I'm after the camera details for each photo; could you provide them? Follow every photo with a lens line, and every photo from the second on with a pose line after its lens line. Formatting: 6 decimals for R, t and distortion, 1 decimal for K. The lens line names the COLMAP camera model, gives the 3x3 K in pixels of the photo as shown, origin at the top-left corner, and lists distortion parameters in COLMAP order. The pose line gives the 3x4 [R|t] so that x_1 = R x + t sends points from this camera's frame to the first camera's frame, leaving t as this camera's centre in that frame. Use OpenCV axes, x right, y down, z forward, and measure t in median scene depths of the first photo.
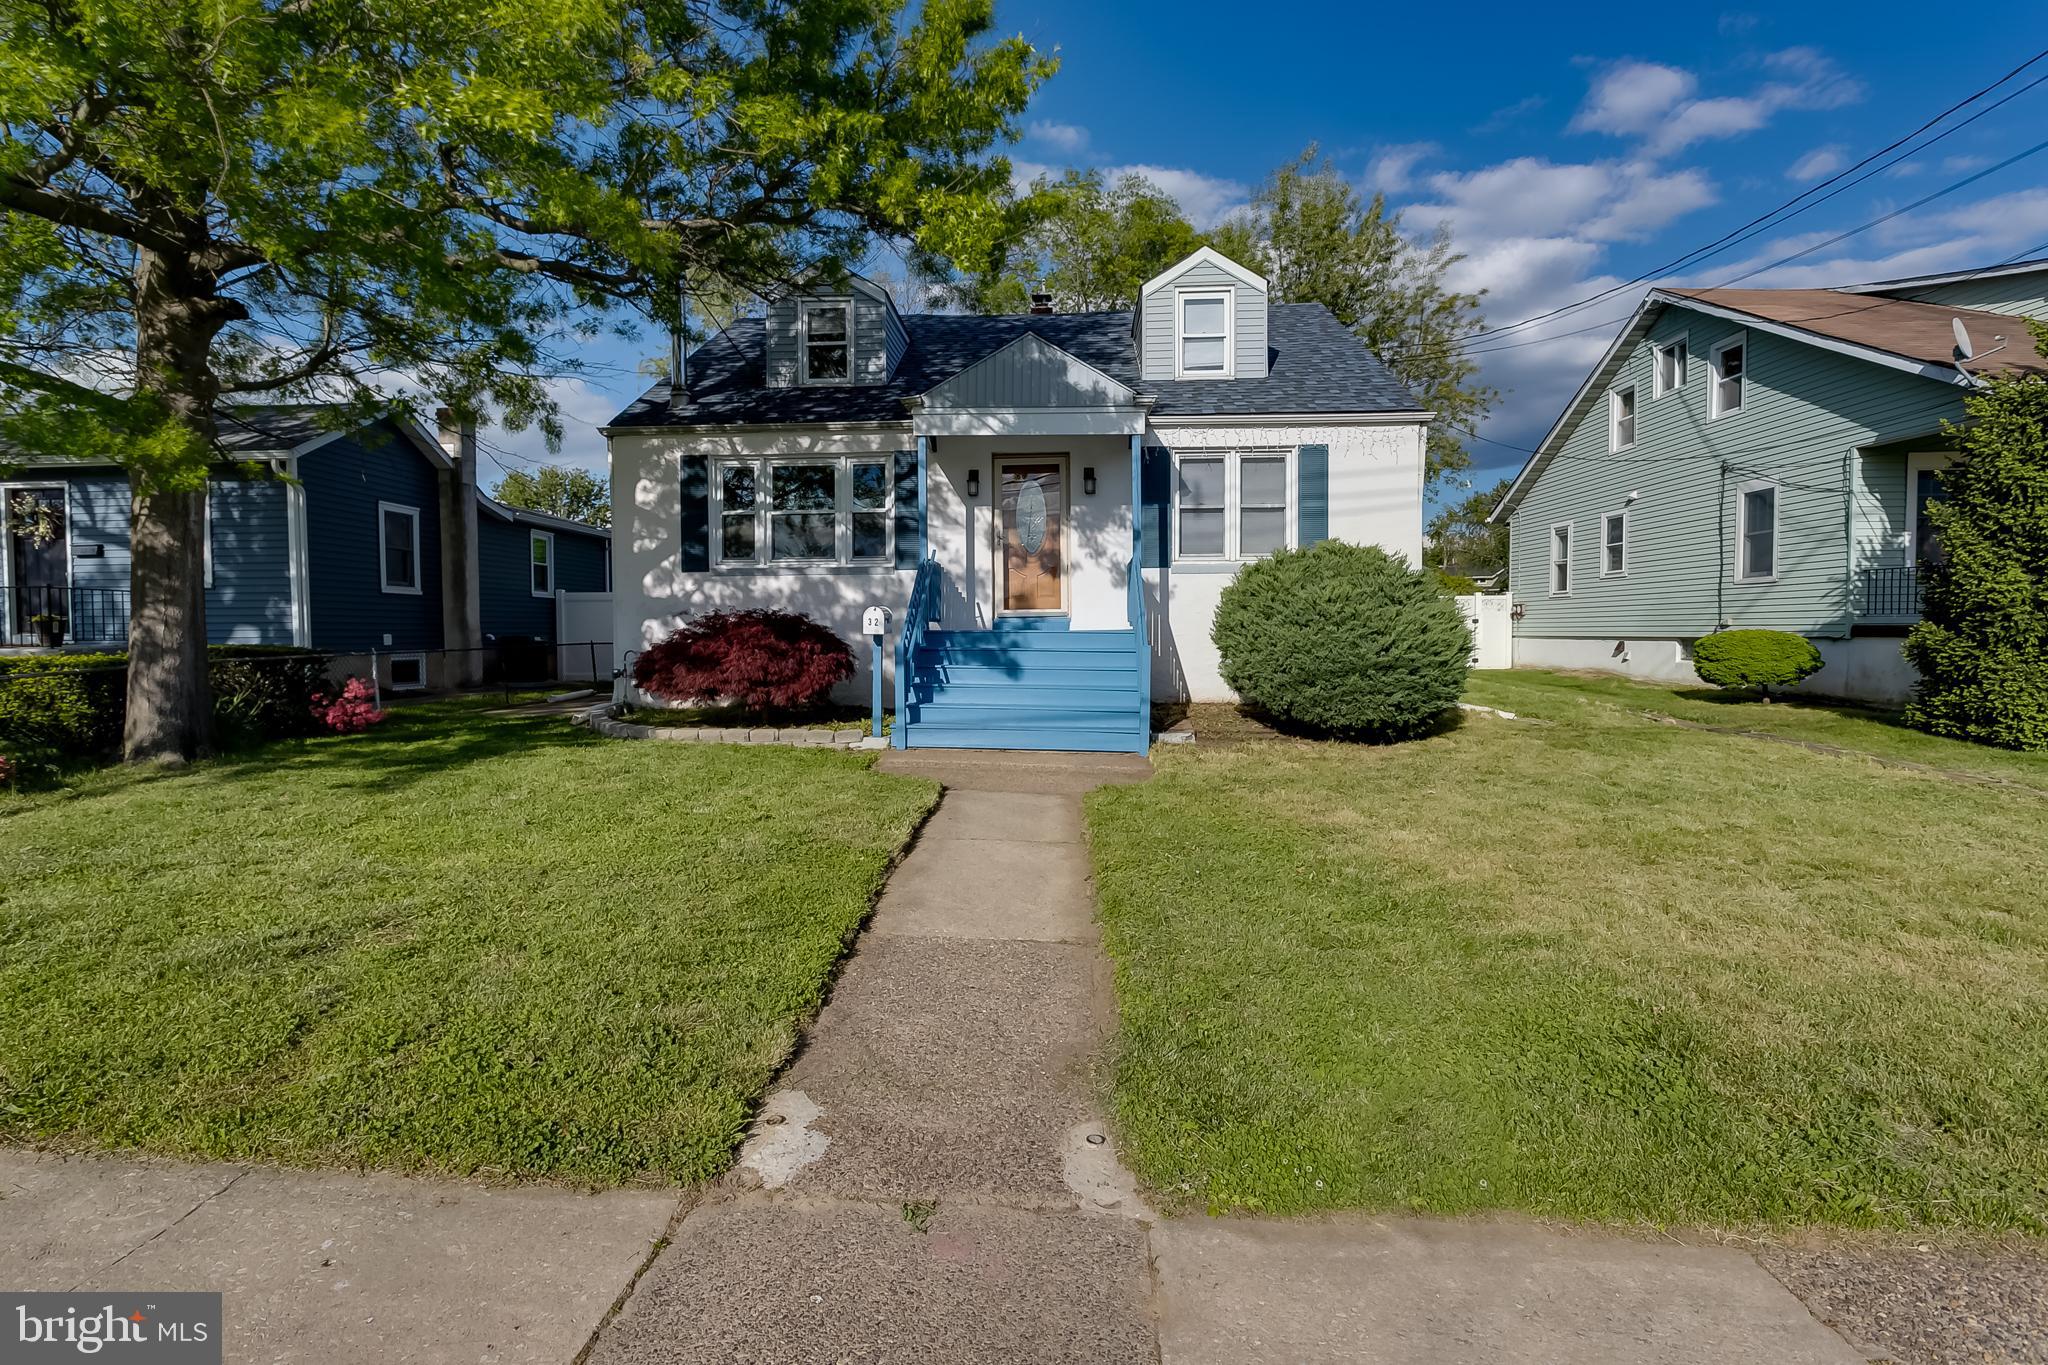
lens RADIAL K [[996.8, 0, 1033.3], [0, 996.8, 664.4], [0, 0, 1]] dist [-0.005042, -0.001394]
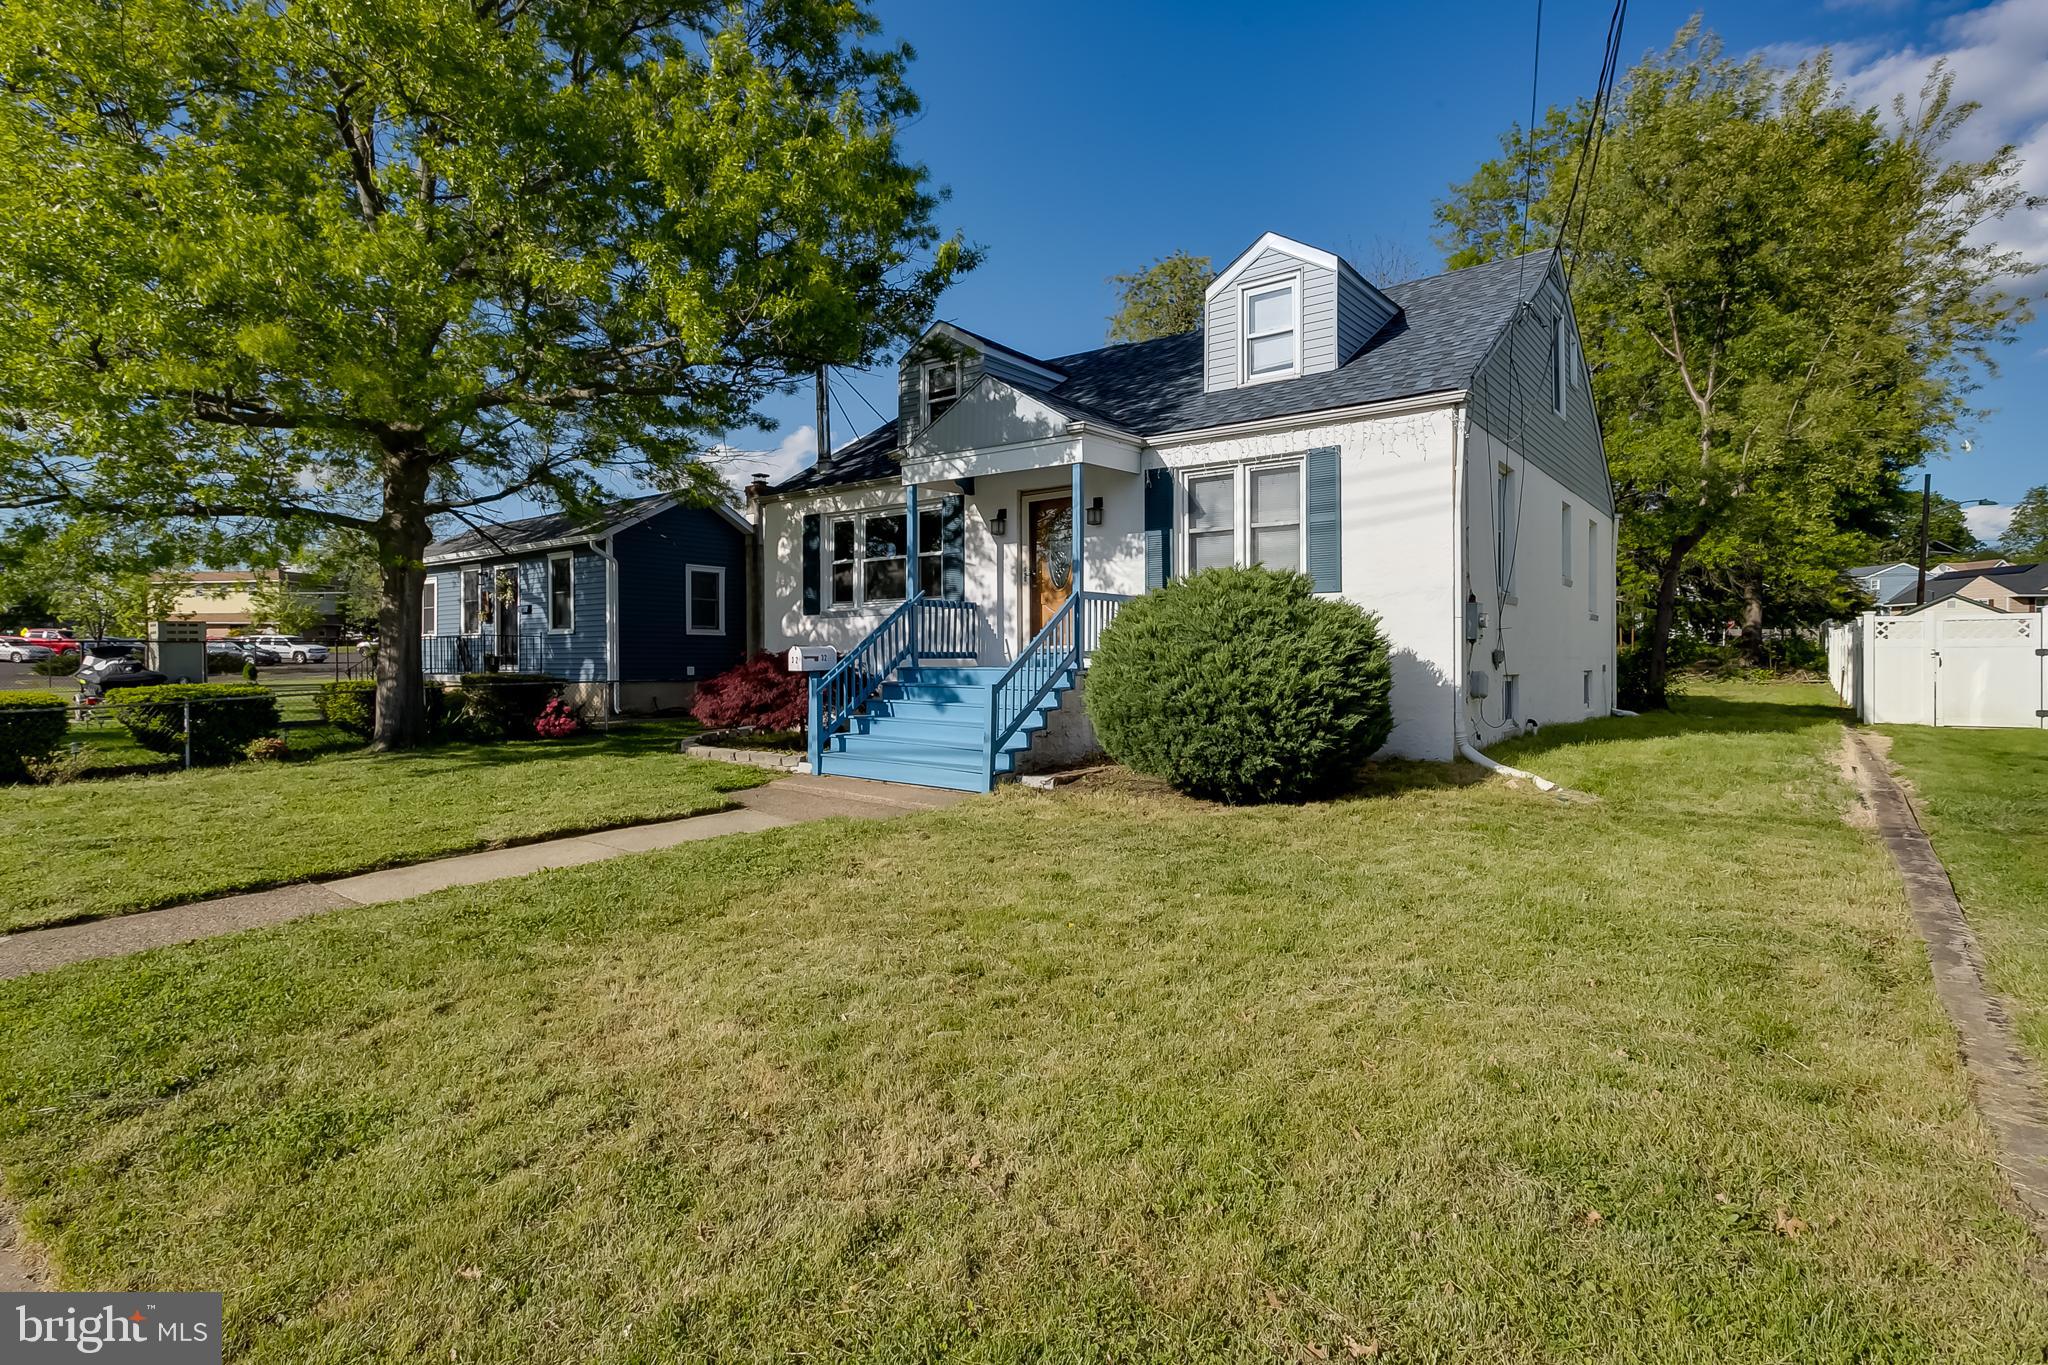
lens RADIAL K [[1048.6, 0, 1039.8], [0, 1048.6, 677.9], [0, 0, 1]] dist [-0.002441, 0.000507]
pose [[0.835065, 0.010521, -0.550051, 0.562198], [-0.020166, 0.999731, -0.011494, -0.009165], [0.549782, 0.020690, 0.835052, 0.123706]]
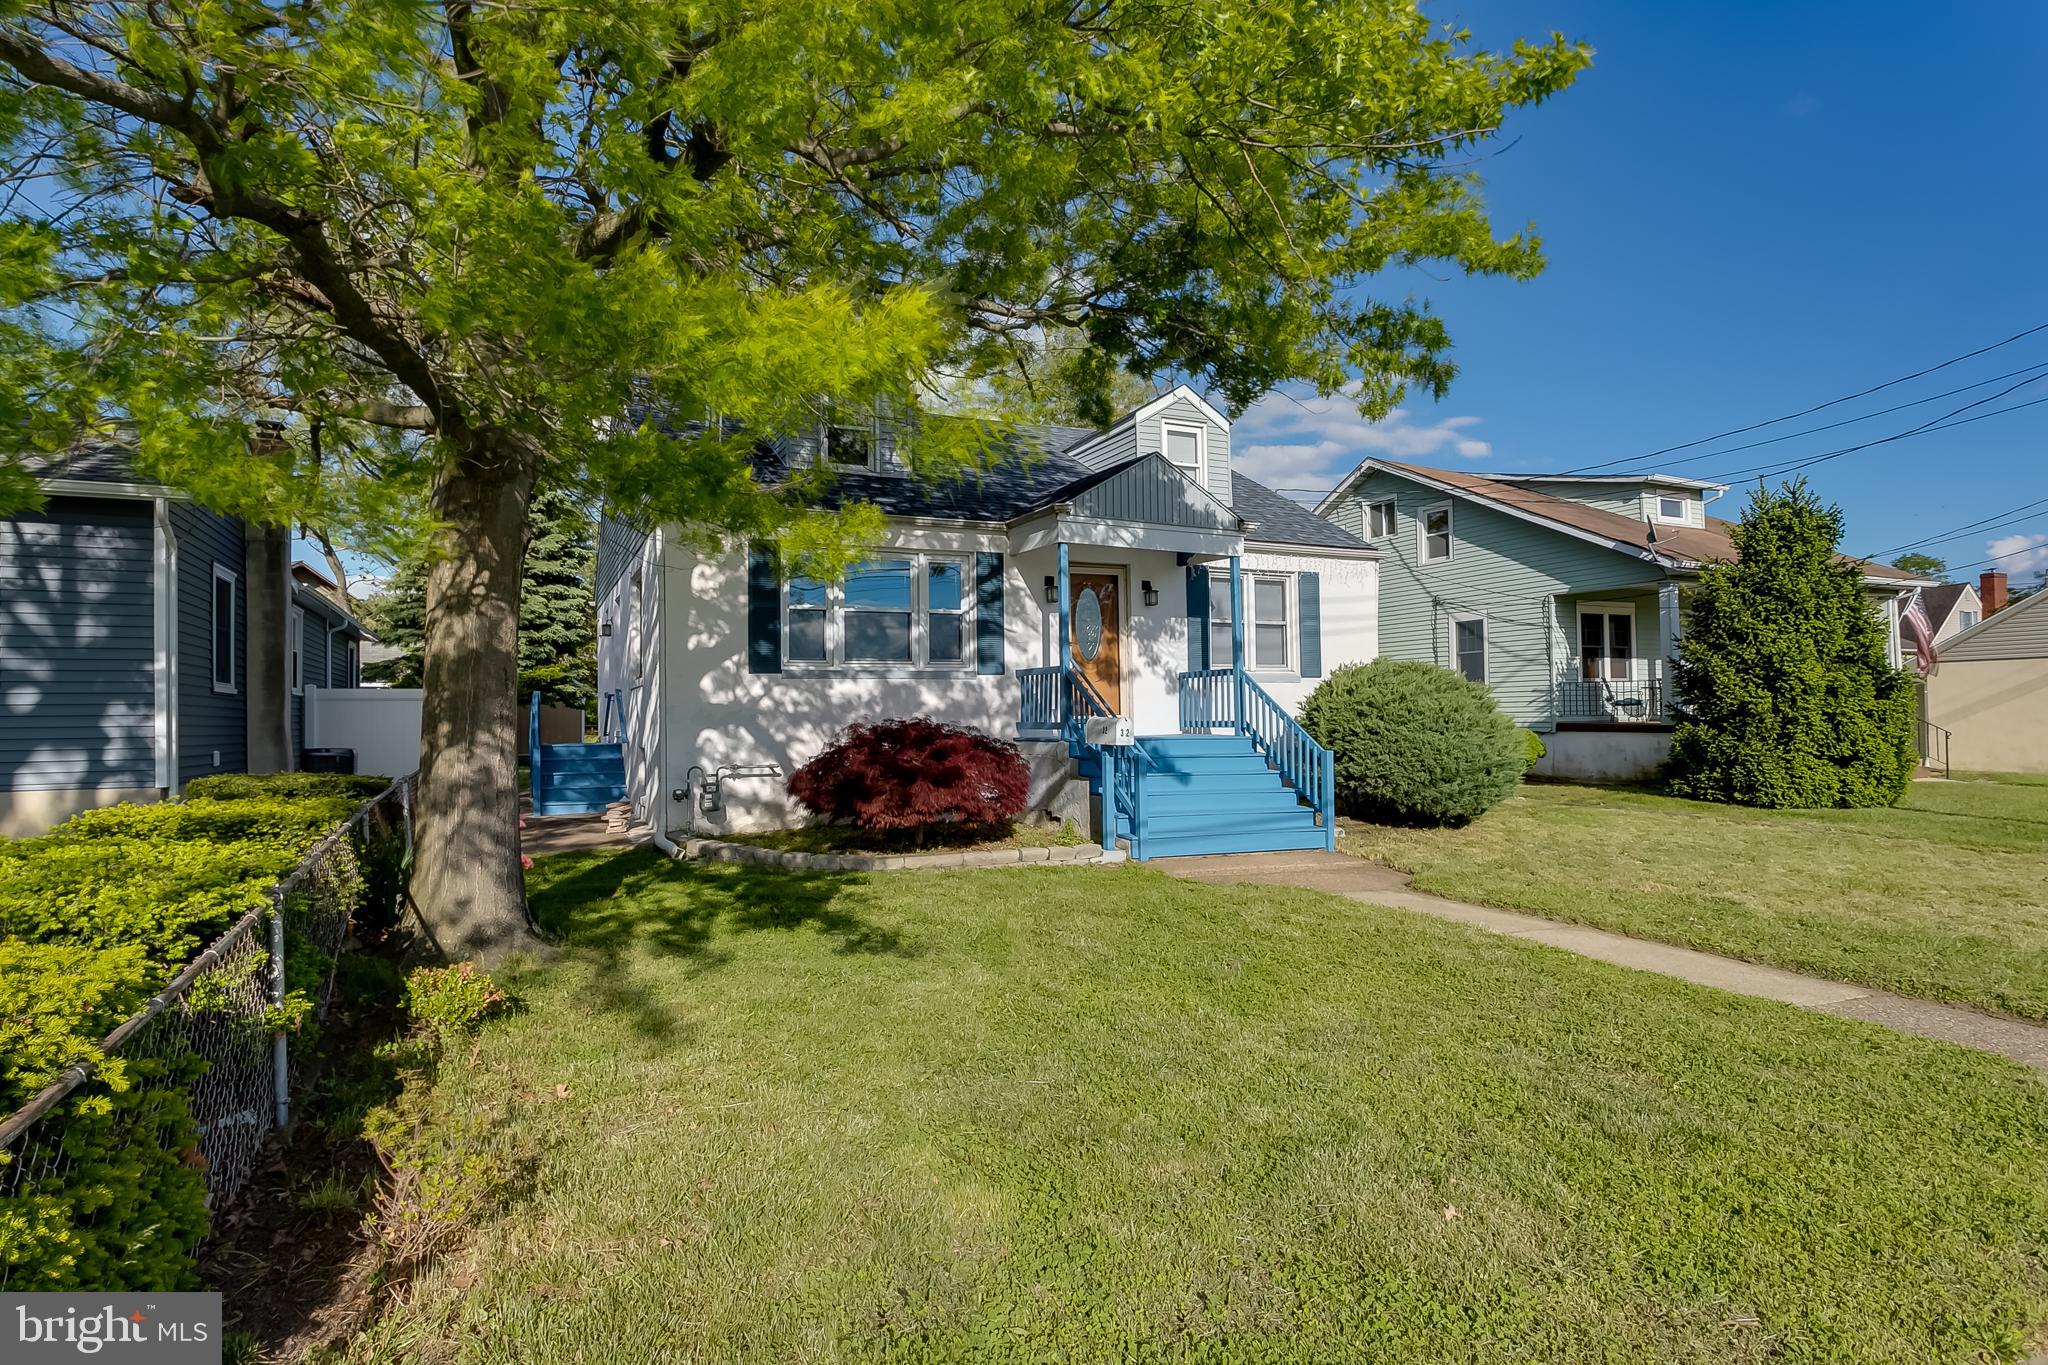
lens RADIAL K [[996.8, 0, 1007.2], [0, 996.8, 719.9], [0, 0, 1]] dist [-0.005042, -0.001394]
pose [[0.888996, -0.006474, 0.457869, -0.550797], [0.023003, 0.999269, -0.030532, -0.021716], [-0.457337, 0.037675, 0.888495, 0.135658]]
